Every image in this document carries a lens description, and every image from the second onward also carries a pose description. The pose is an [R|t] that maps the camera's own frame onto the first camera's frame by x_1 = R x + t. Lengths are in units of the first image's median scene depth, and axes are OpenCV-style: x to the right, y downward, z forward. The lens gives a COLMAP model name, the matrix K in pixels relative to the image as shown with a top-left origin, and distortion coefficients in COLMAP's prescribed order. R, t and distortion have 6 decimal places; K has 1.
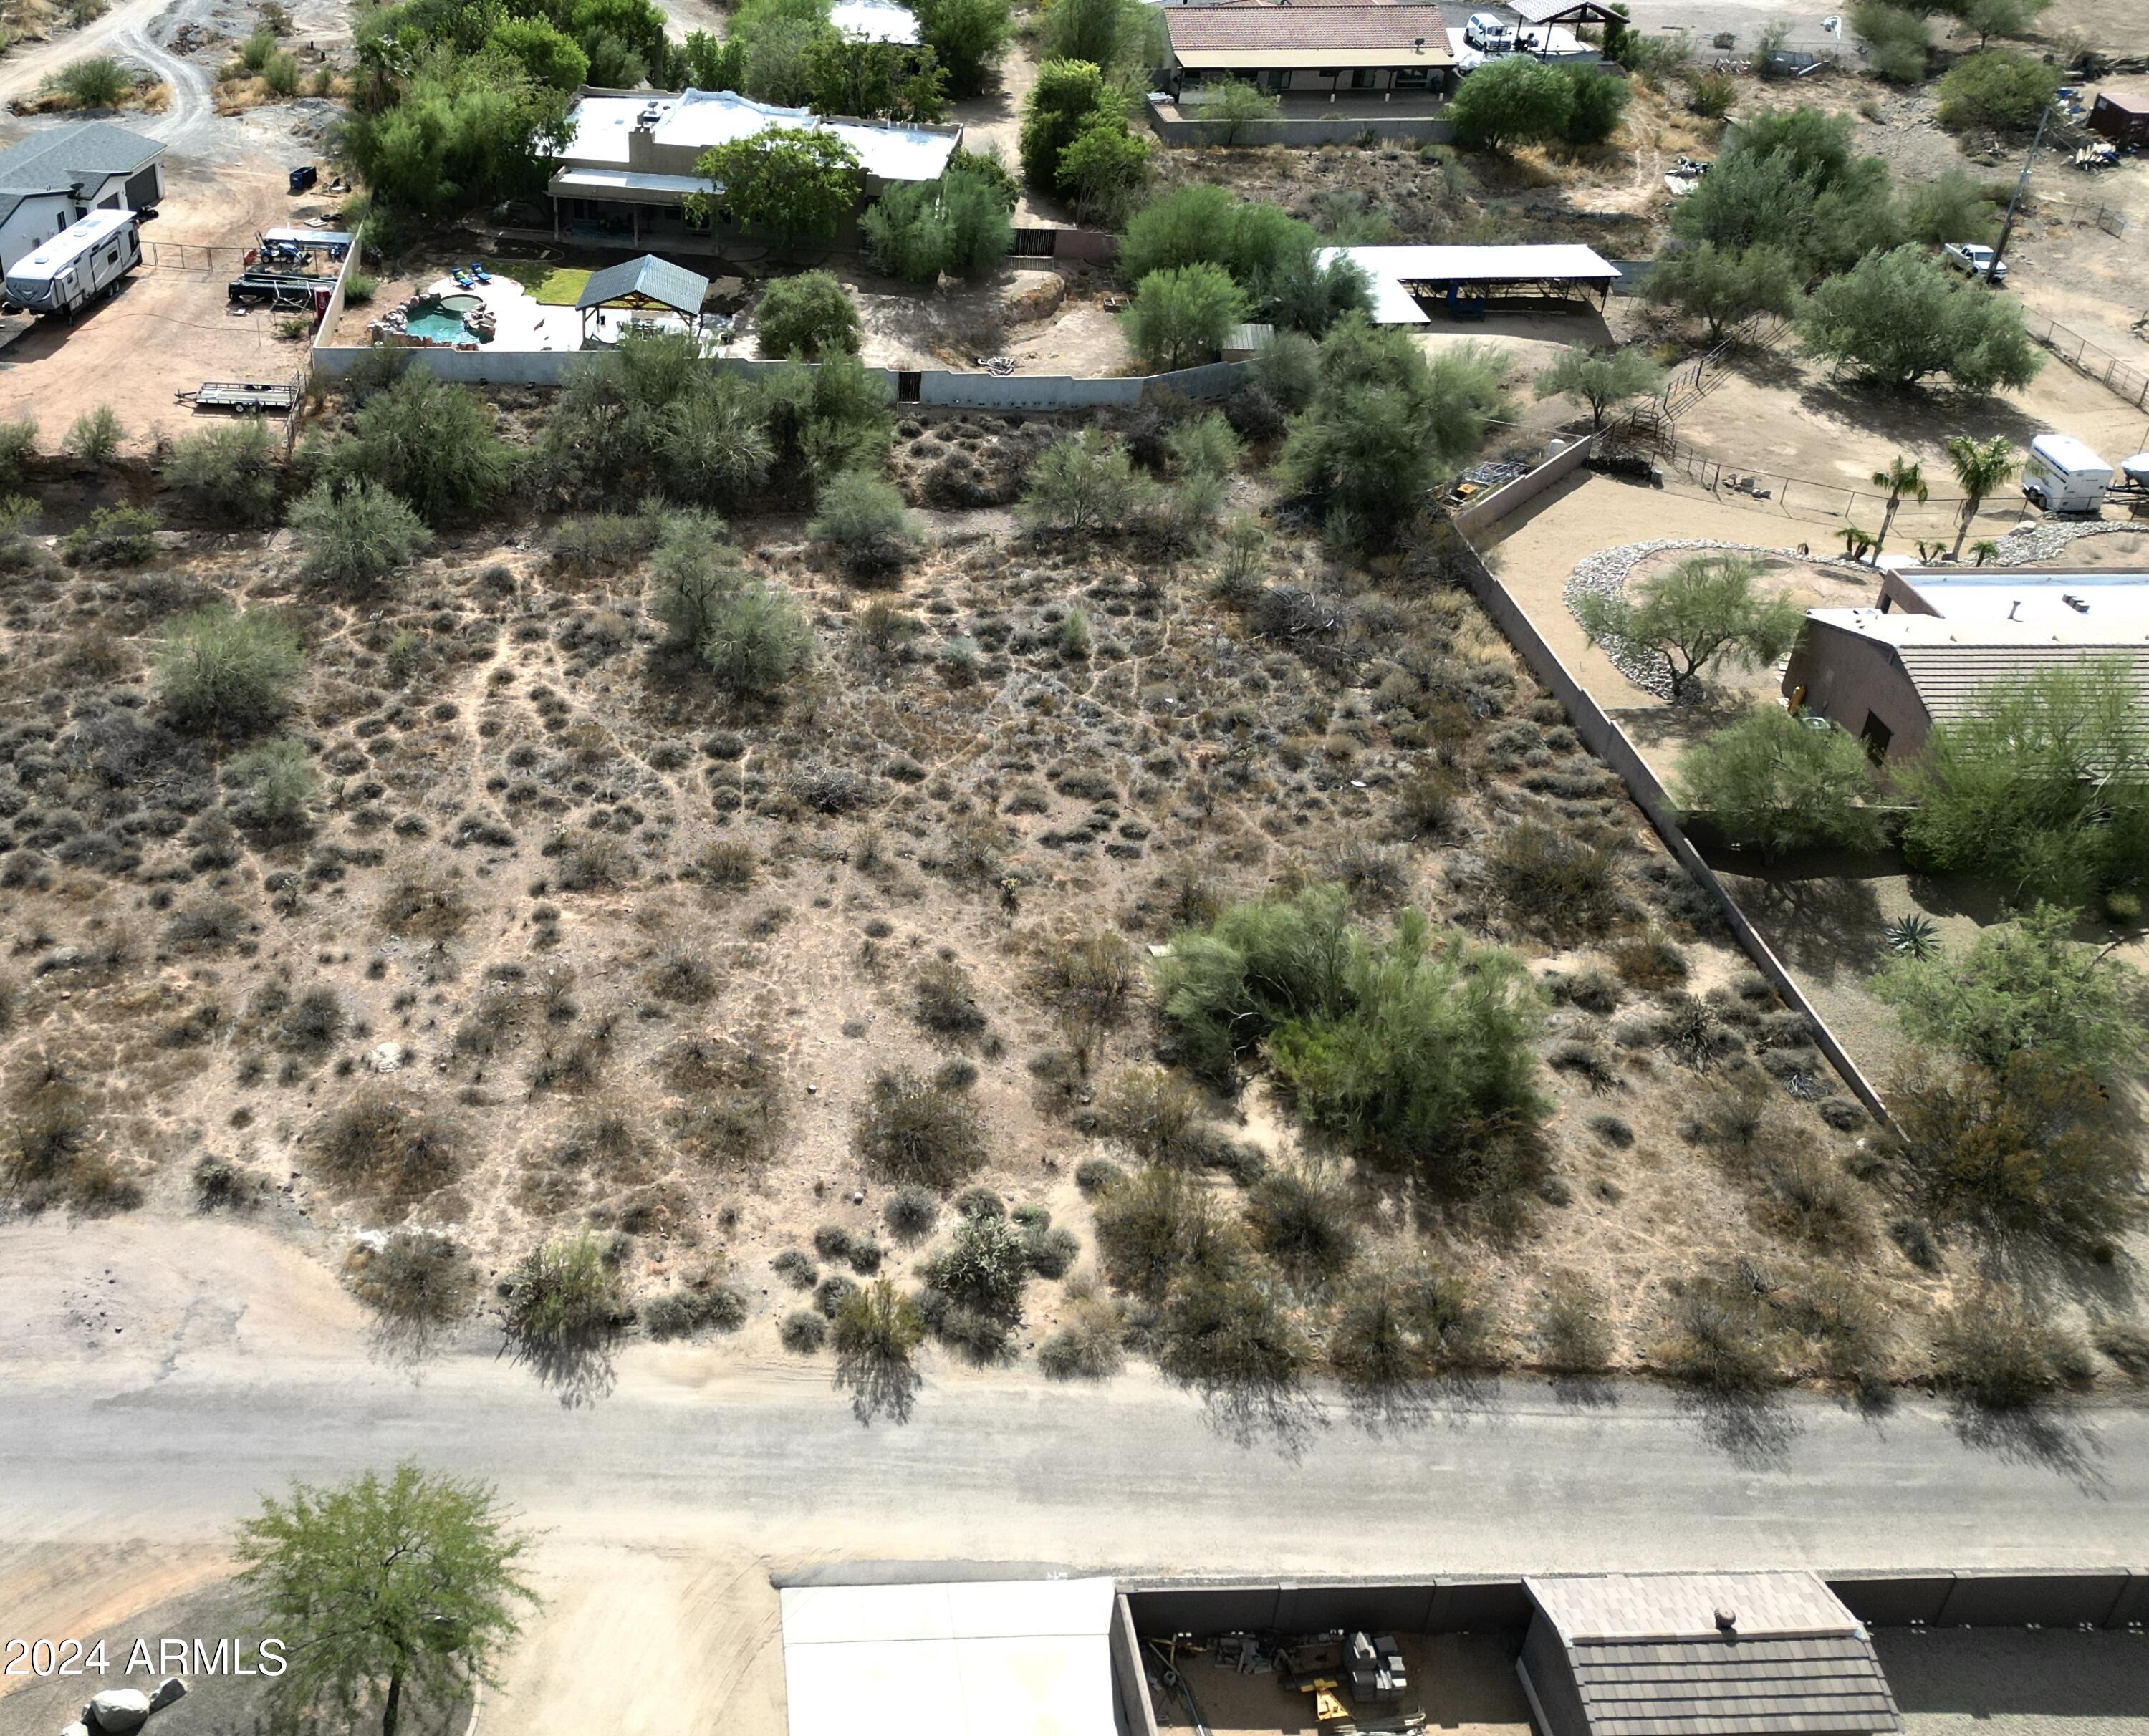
lens RADIAL K [[2084.0, 0, 696.6], [0, 2084.0, 768.6], [0, 0, 1]] dist [0.056185, 0.000000]
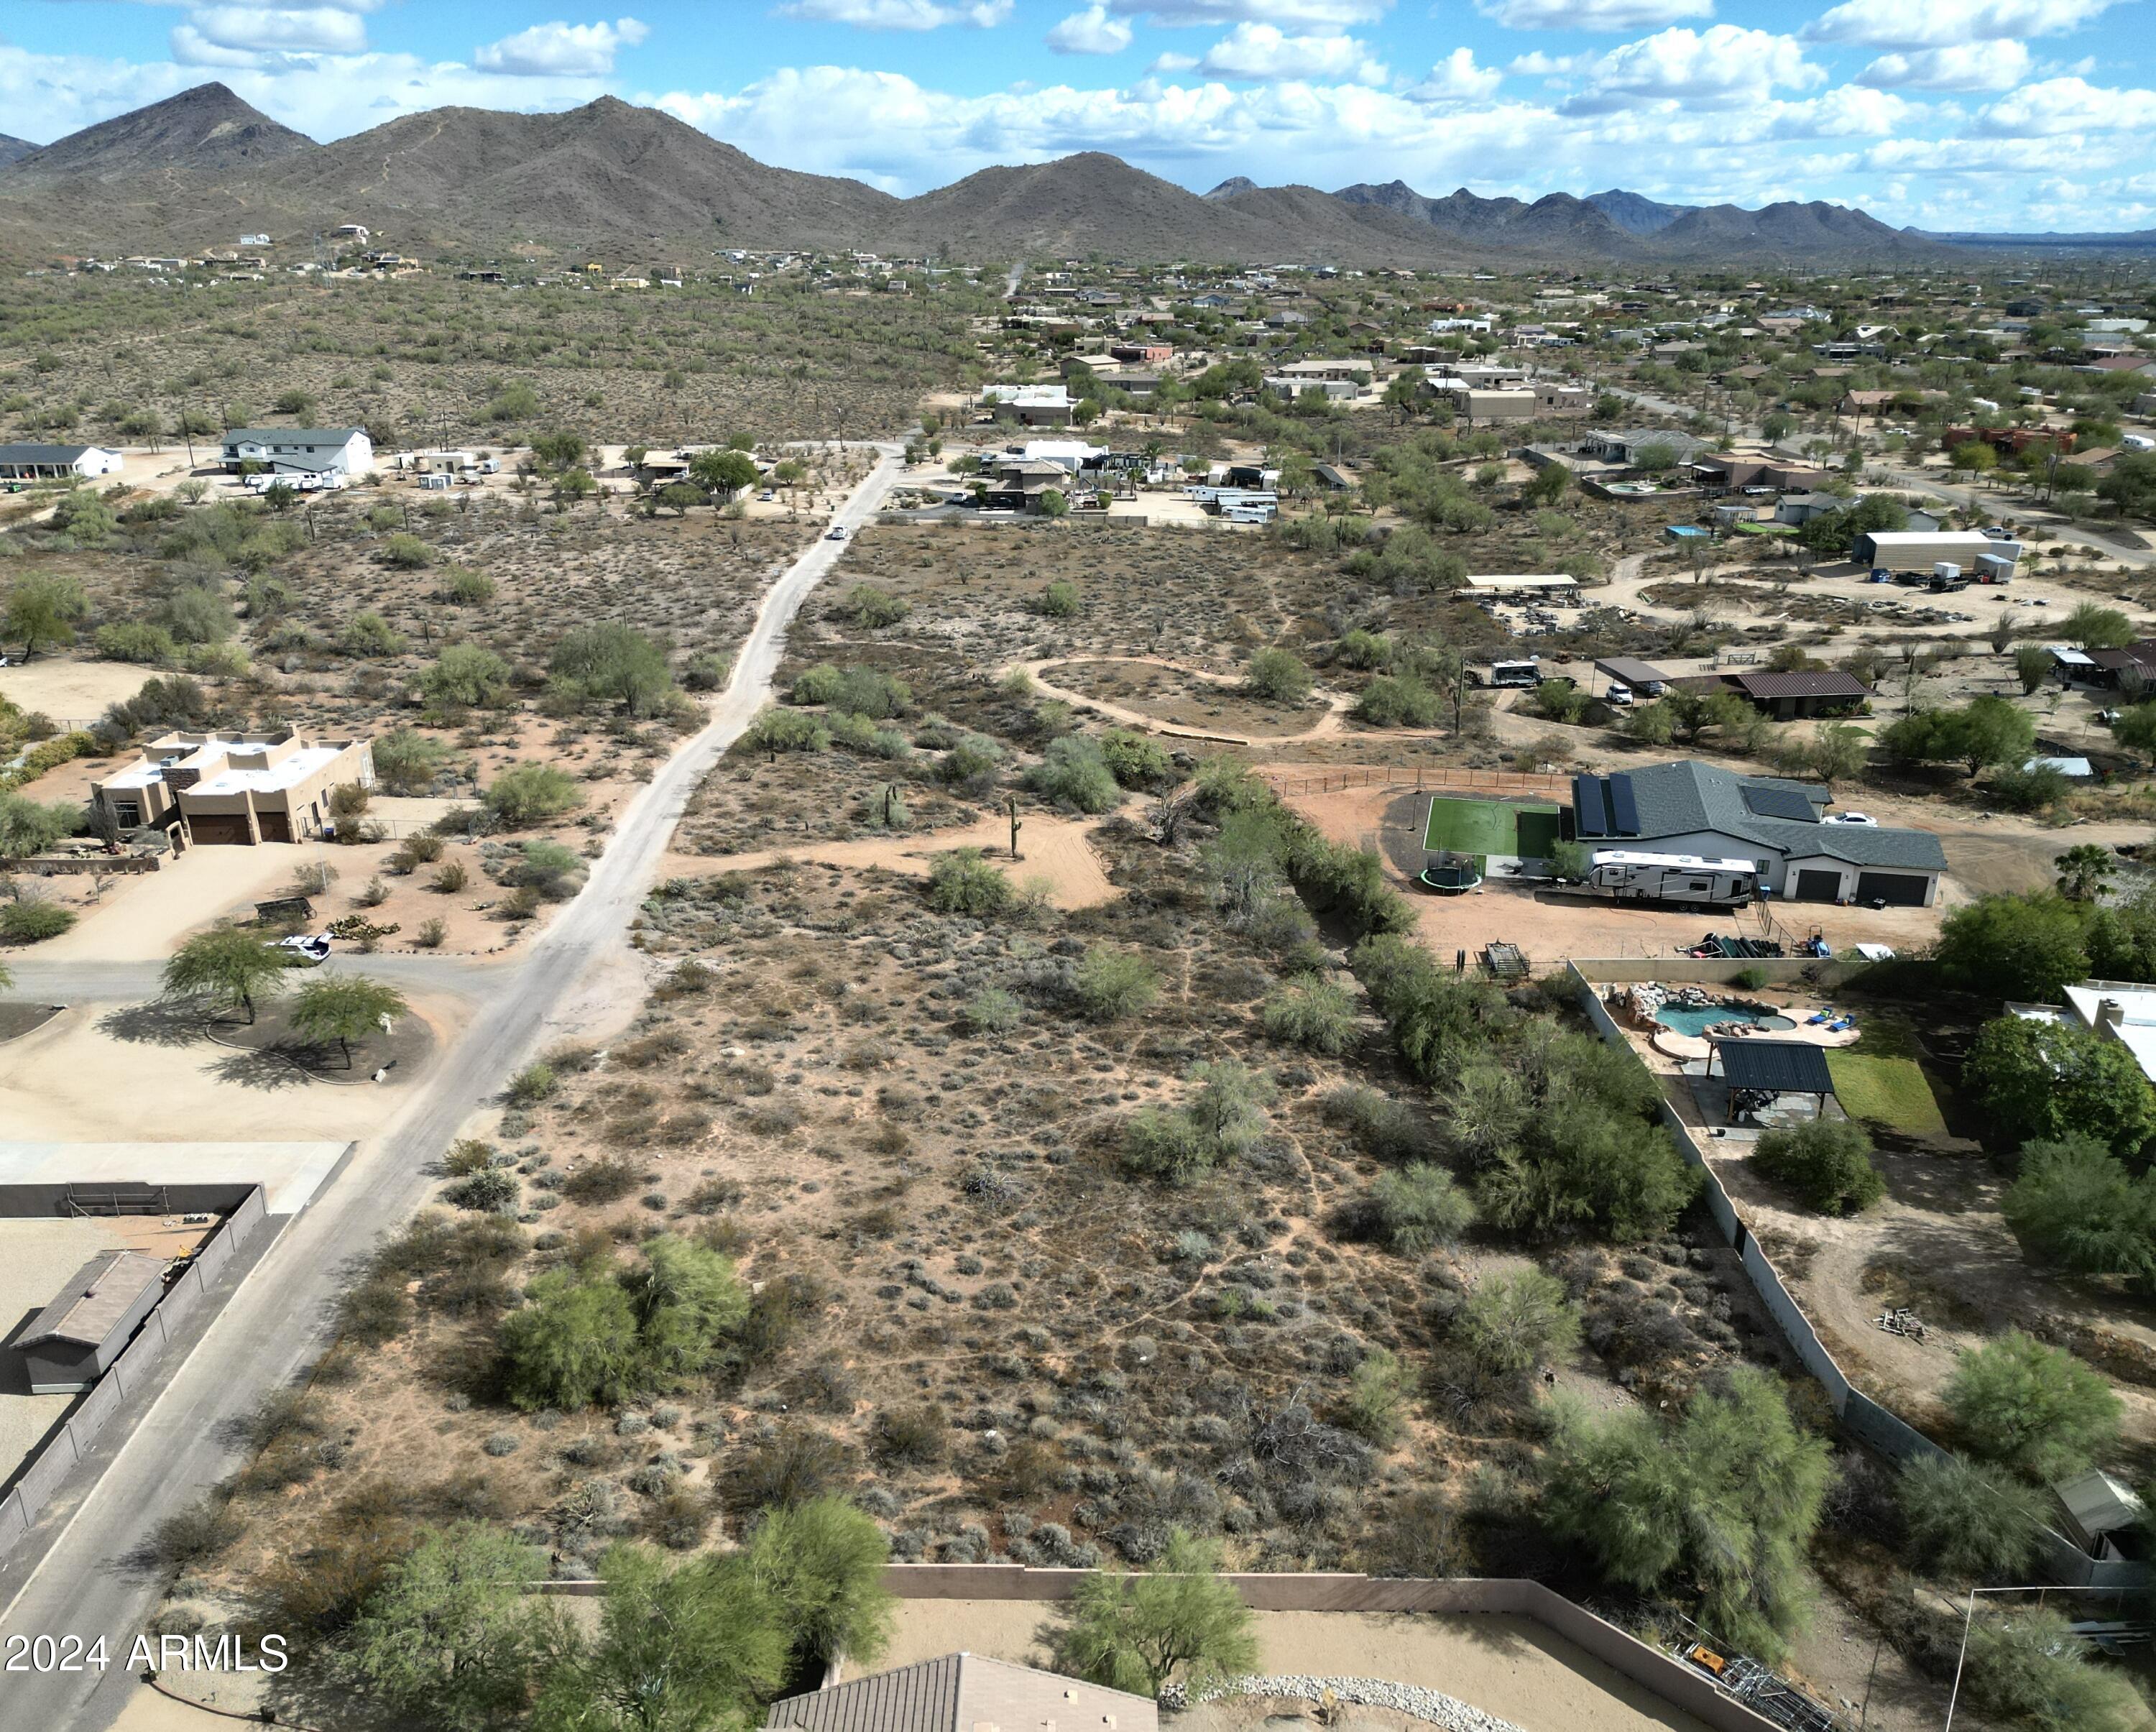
lens RADIAL K [[1714.5, 0, 1095.1], [0, 1714.5, 878.0], [0, 0, 1]] dist [0.063374, -0.050920]
pose [[0.002069, 0.337502, -0.941323, 1.179510], [-0.537504, 0.794157, 0.283556, -0.568372], [0.843259, 0.505378, 0.183051, 0.785621]]
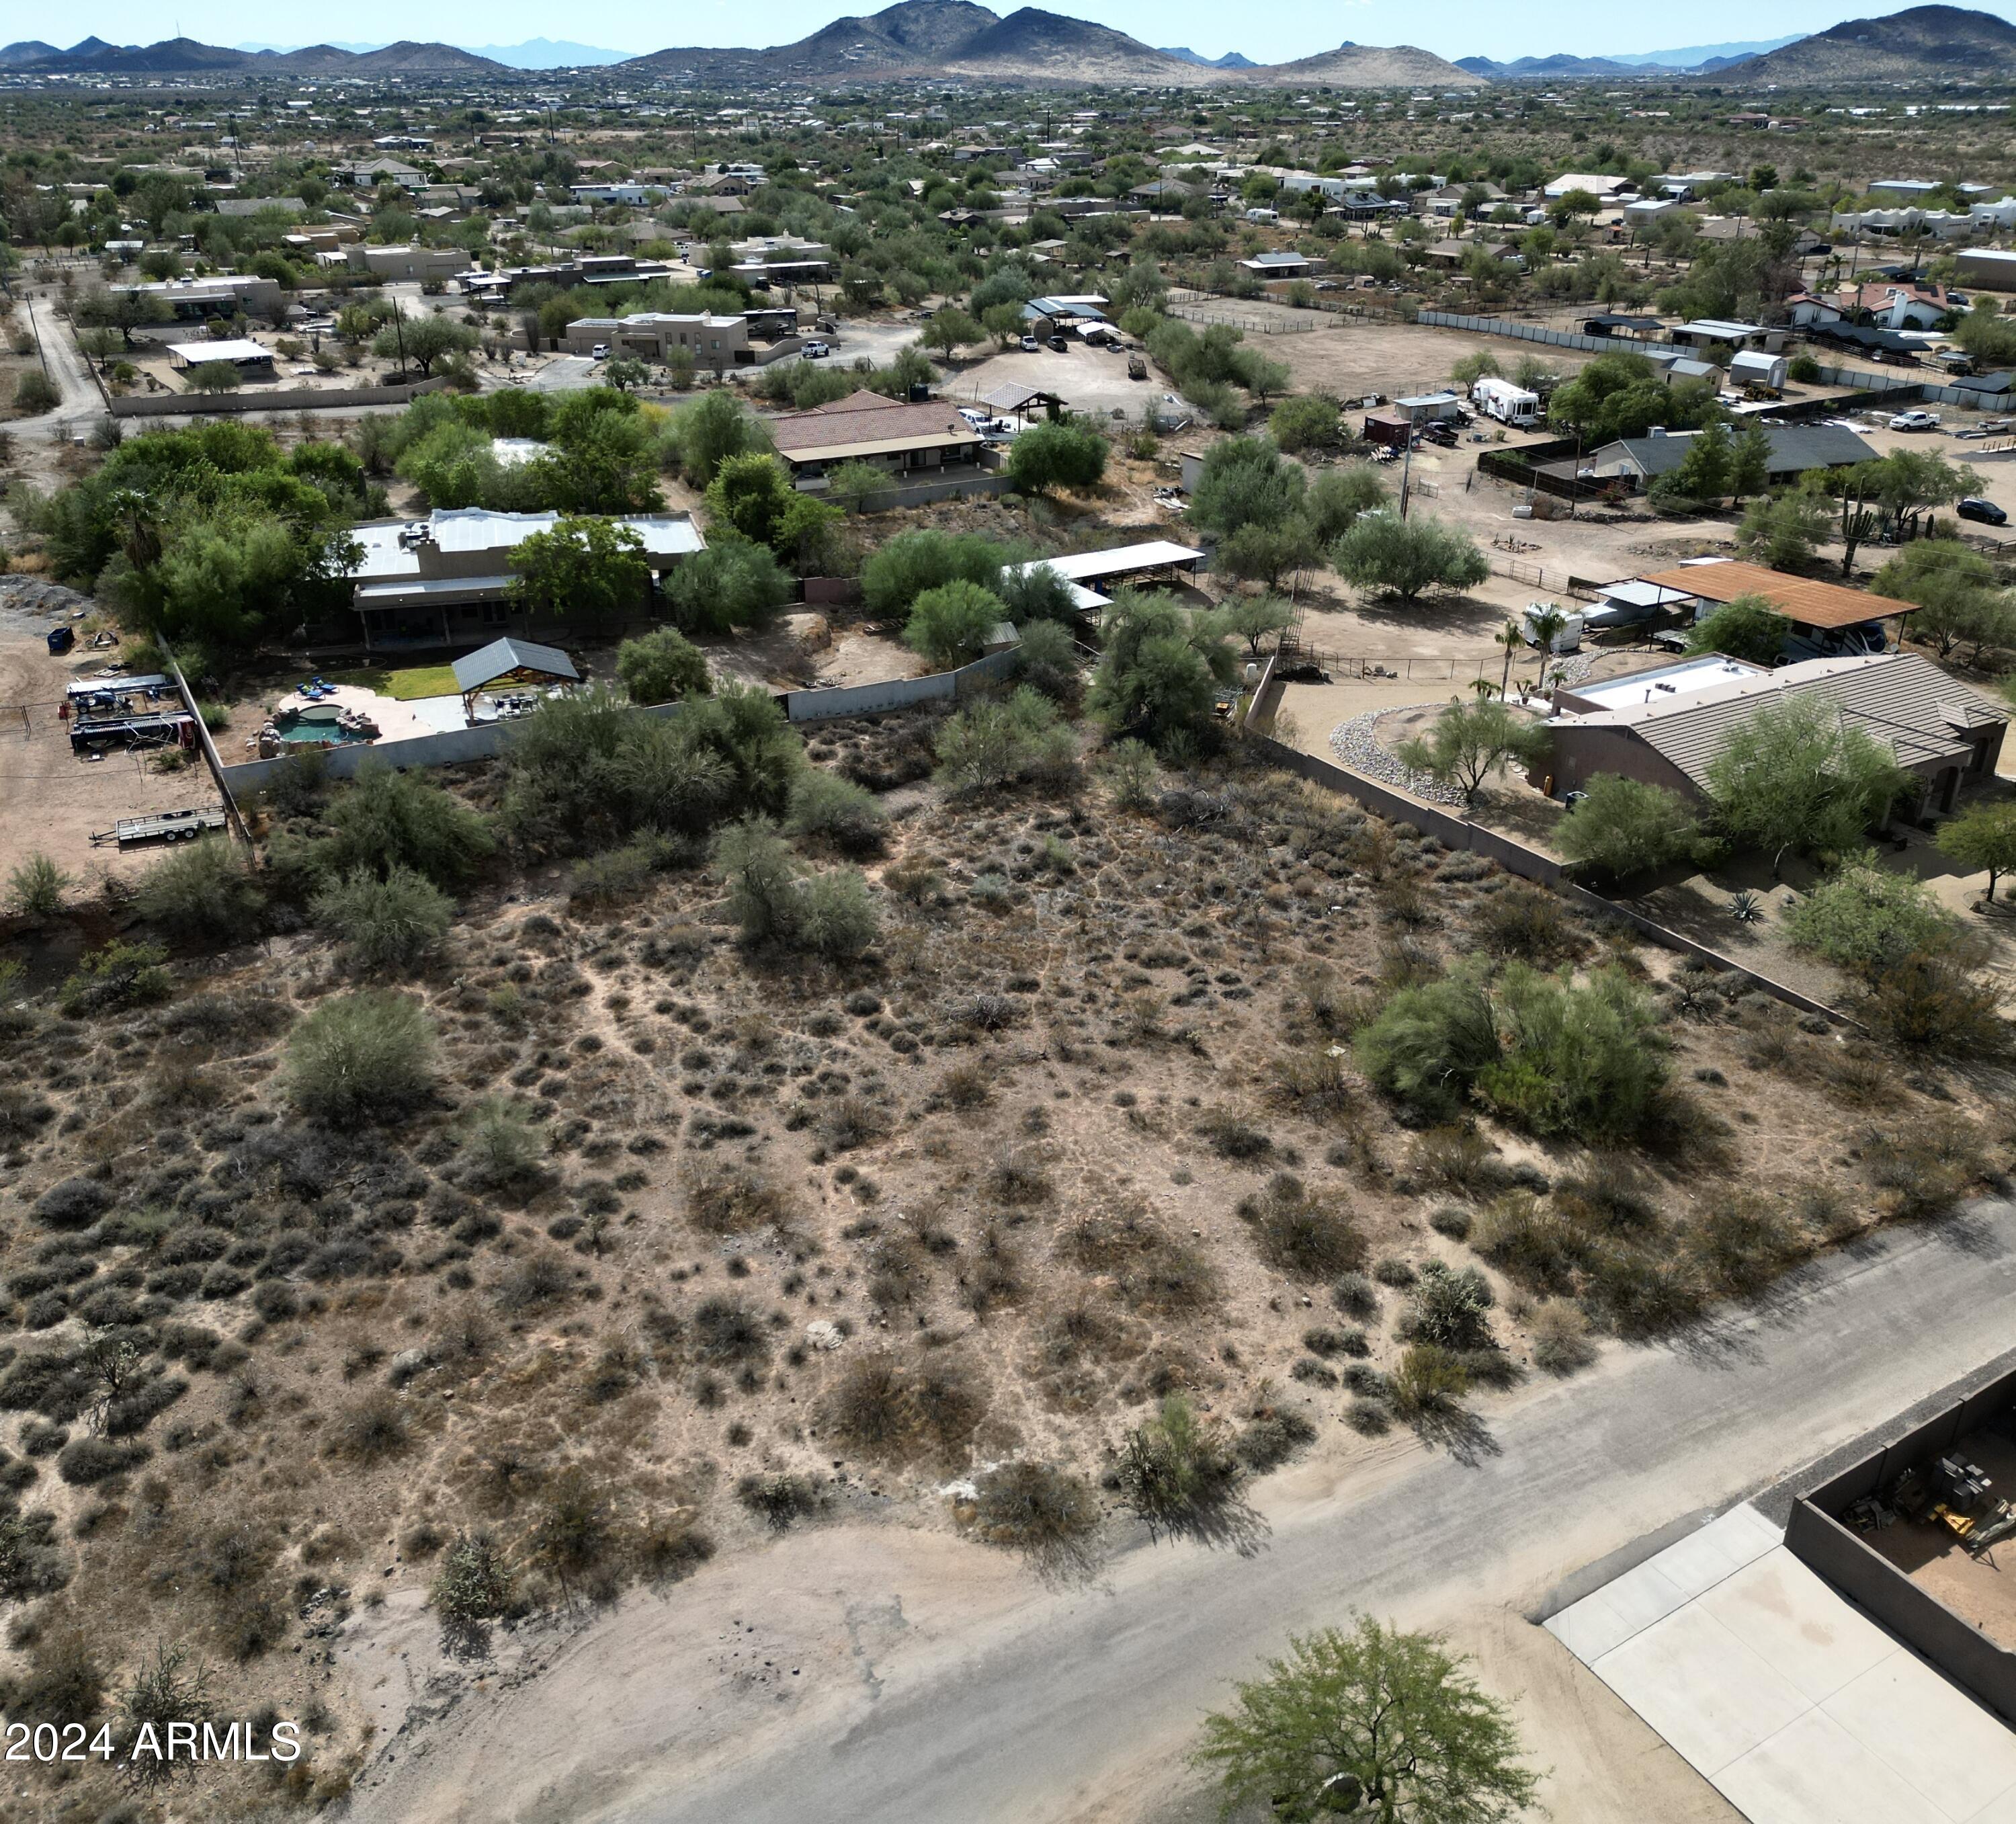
lens RADIAL K [[1687.2, 0, 1006.7], [0, 1687.2, 920.5], [0, 0, 1]] dist [0.064310, -0.054898]
pose [[0.874308, -0.223606, 0.430797, -0.328478], [0.264360, 0.963741, -0.036289, -0.001148], [-0.407063, 0.145613, 0.901719, 0.171304]]
